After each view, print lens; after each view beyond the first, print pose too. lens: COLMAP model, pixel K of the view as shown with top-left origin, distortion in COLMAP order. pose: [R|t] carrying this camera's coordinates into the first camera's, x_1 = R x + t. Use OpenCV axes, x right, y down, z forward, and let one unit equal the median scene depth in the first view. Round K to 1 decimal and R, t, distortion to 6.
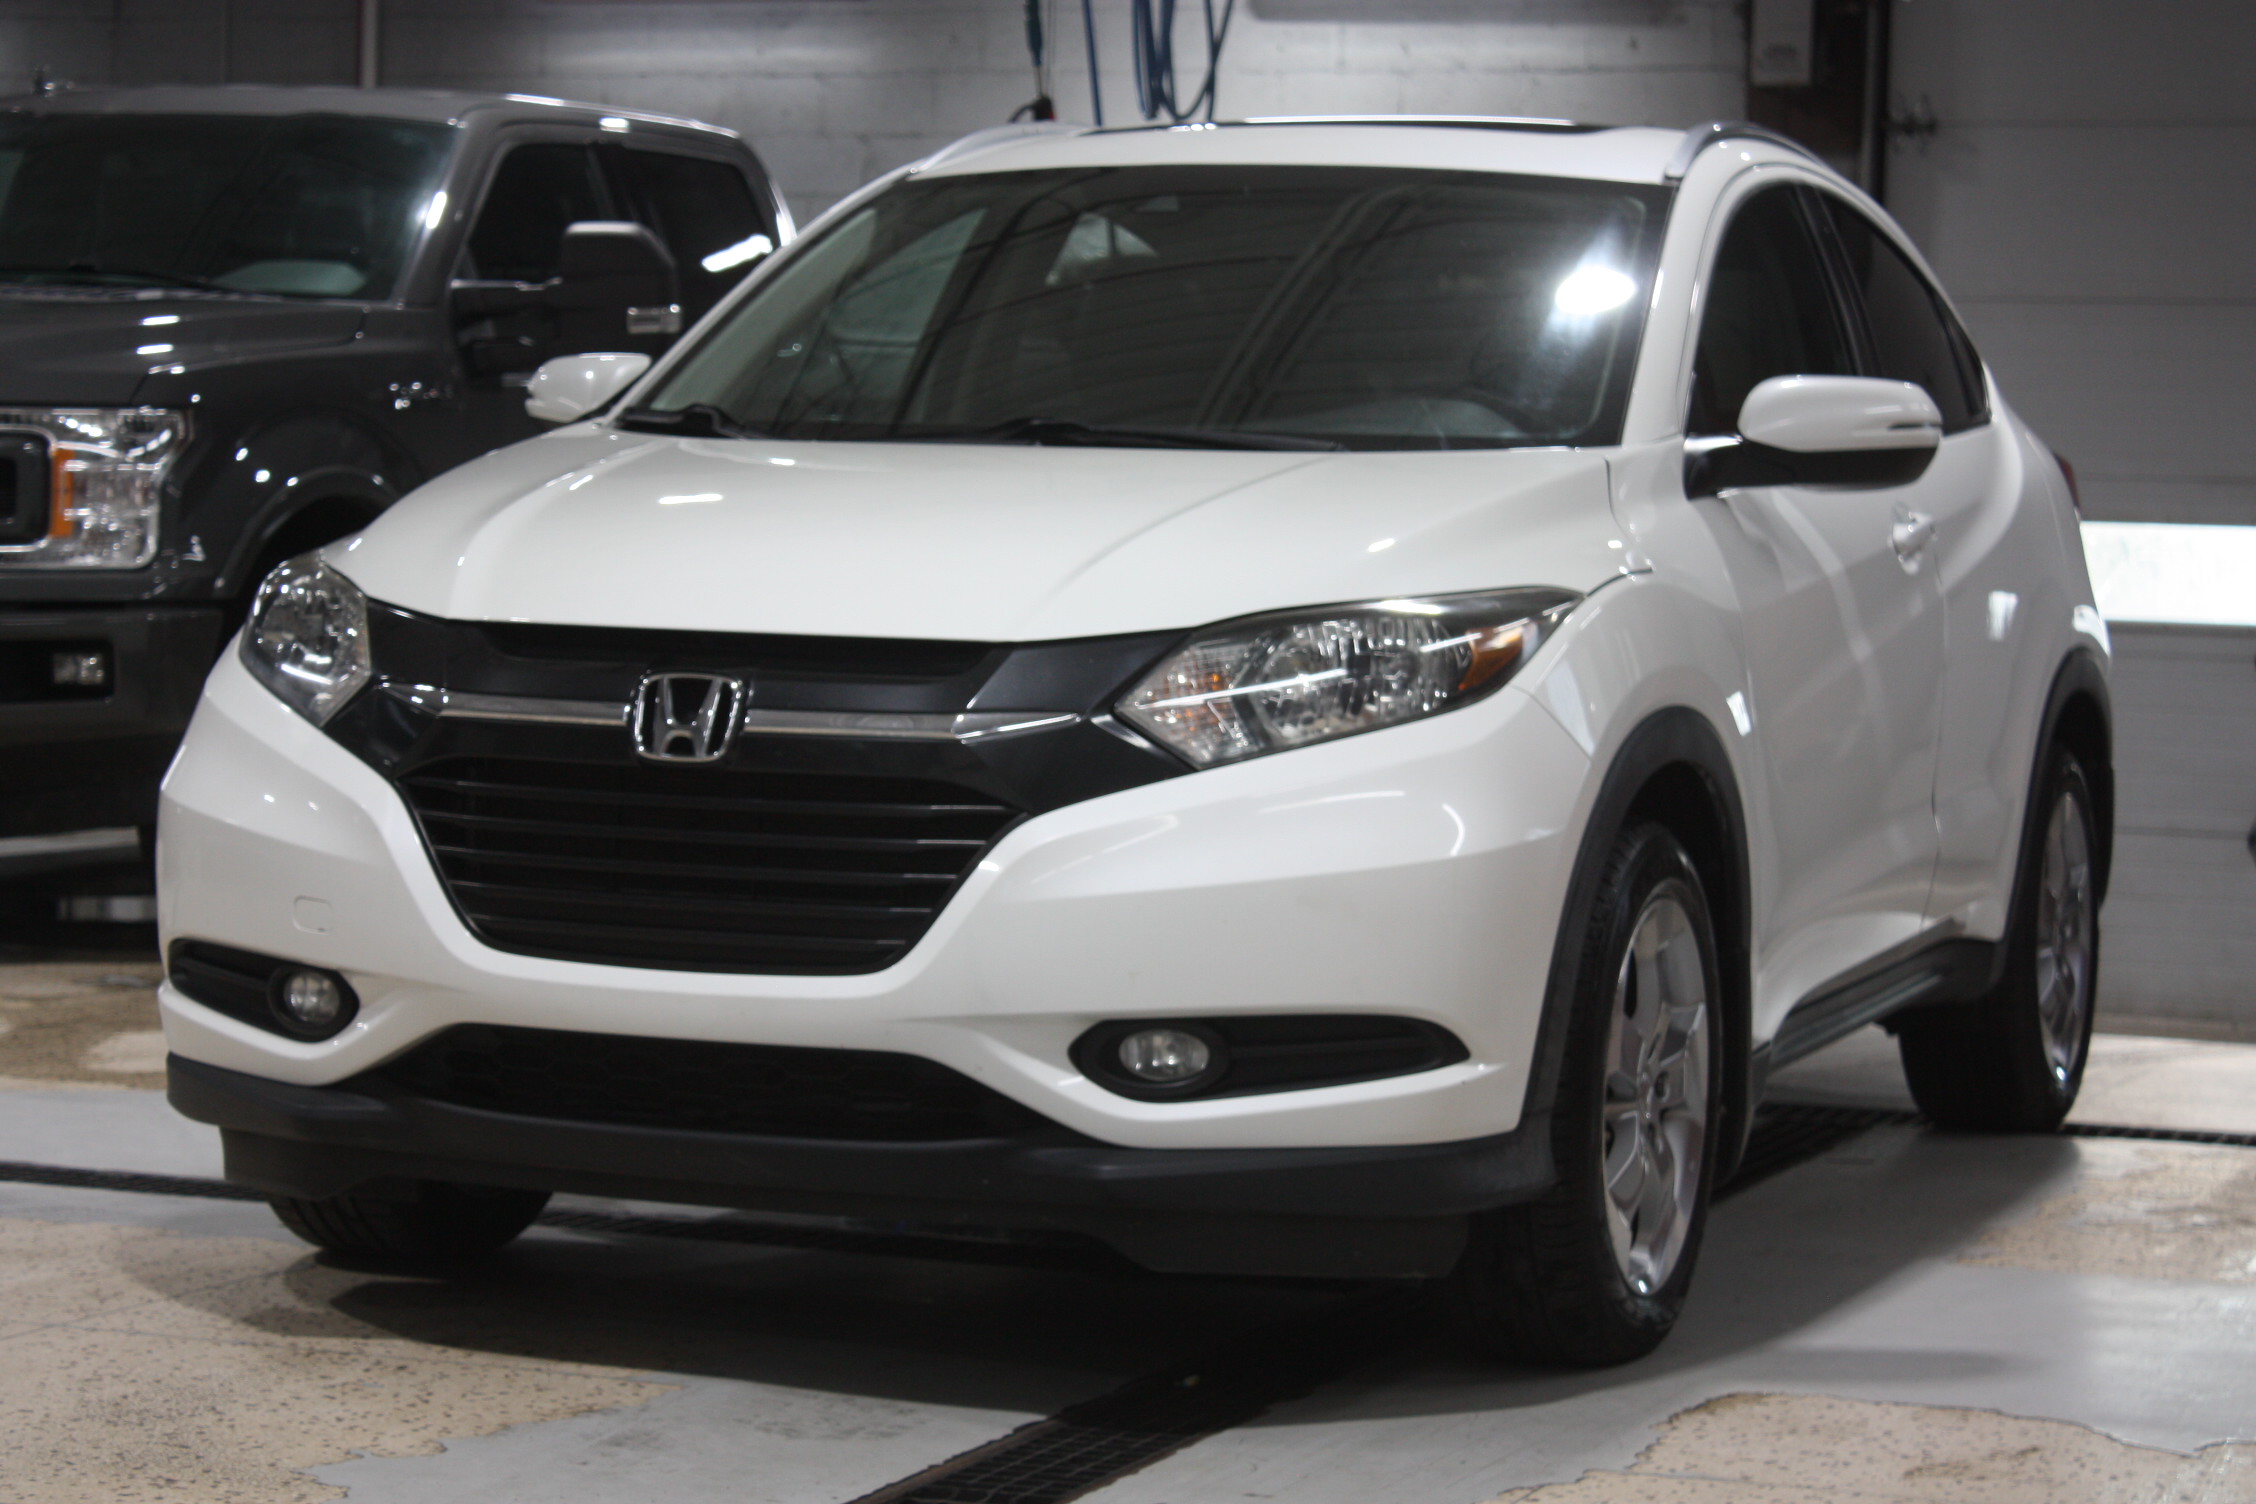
lens RADIAL K [[5343.2, 0, 1128.0], [0, 5343.2, 753.7], [0, 0, 1]] dist [0.129423, 0.000000]
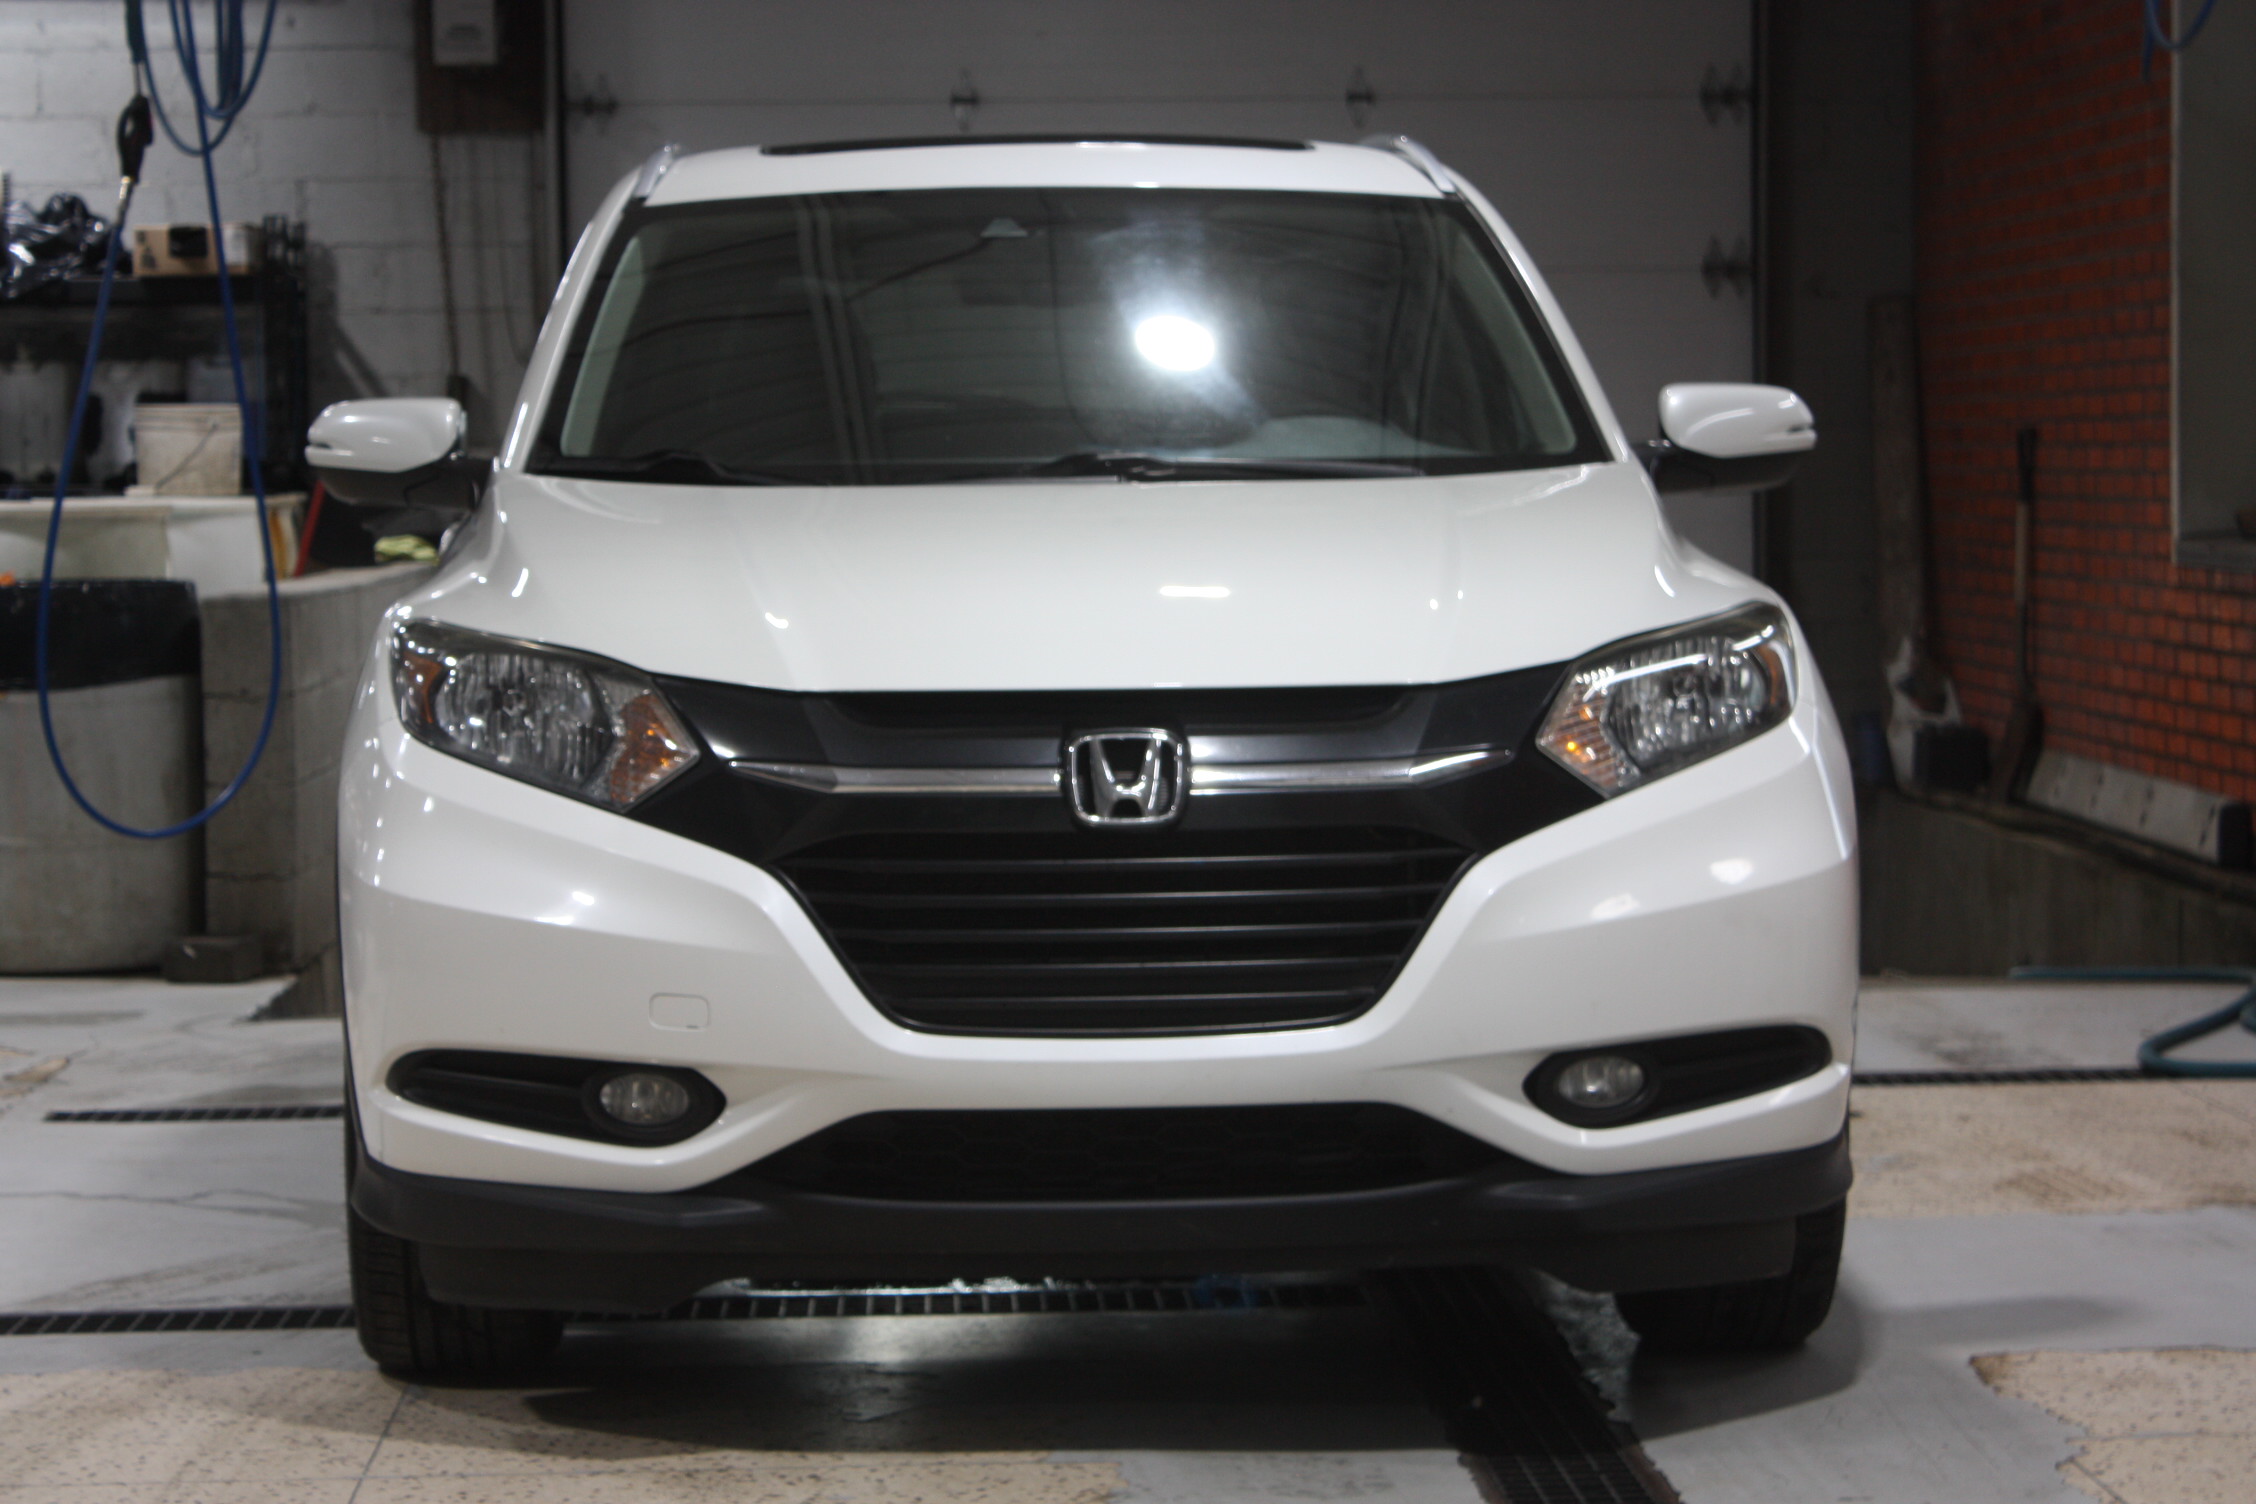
lens RADIAL K [[5467.2, 0, 1128.2], [0, 5467.2, 751.3], [0, 0, 1]] dist [0.067825, 0.000000]
pose [[0.909088, -0.060473, 0.412191, -0.490887], [0.057279, 0.998156, 0.020111, -0.031624], [-0.412647, 0.005328, 0.910876, 0.091015]]
